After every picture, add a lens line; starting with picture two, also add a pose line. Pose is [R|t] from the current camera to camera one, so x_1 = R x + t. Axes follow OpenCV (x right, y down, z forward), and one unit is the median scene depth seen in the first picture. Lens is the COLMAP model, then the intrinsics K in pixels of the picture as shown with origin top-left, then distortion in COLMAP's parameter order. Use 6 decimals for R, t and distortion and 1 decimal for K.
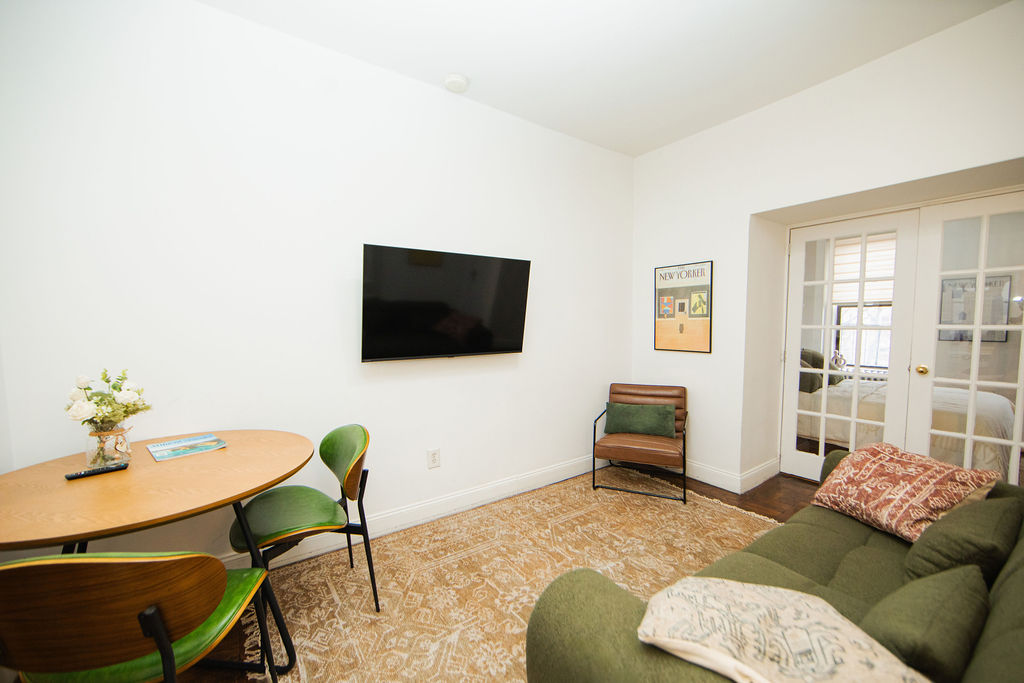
lens RADIAL K [[425.4, 0, 501.0], [0, 425.4, 345.2], [0, 0, 1]] dist [-0.001600, -0.000074]
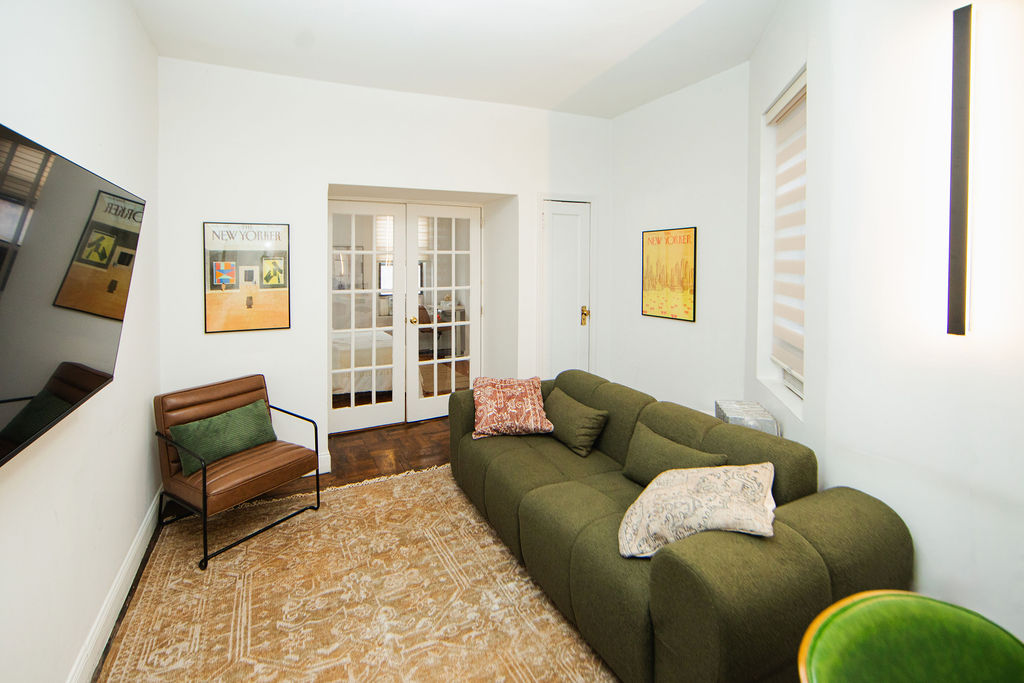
lens RADIAL K [[450.1, 0, 490.5], [0, 450.1, 266.2], [0, 0, 1]] dist [-0.002425, -0.000143]
pose [[0.158948, 0.000634, 0.987287, -0.362596], [0.055726, 0.998400, -0.009613, -0.078126], [-0.985713, 0.056545, 0.158658, 0.436257]]
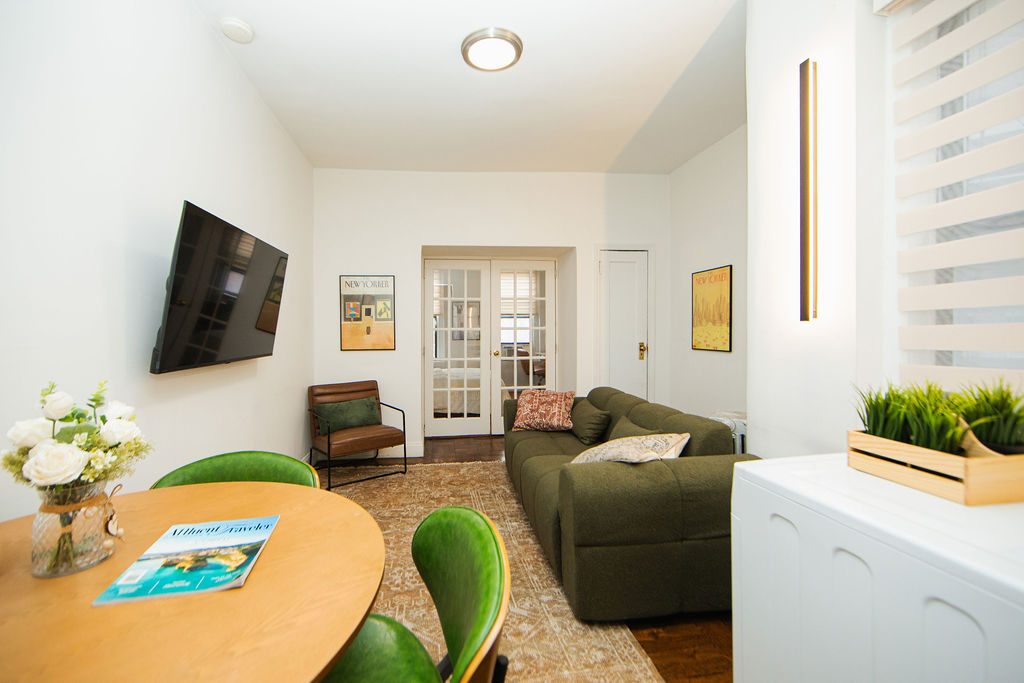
lens RADIAL K [[434.0, 0, 506.4], [0, 434.0, 326.3], [0, 0, 1]] dist [-0.000190, 0.000000]
pose [[0.441396, 0.010132, 0.897255, -0.496266], [0.055474, 0.997715, -0.038556, 0.016818], [-0.895596, 0.066793, 0.439825, 0.152938]]
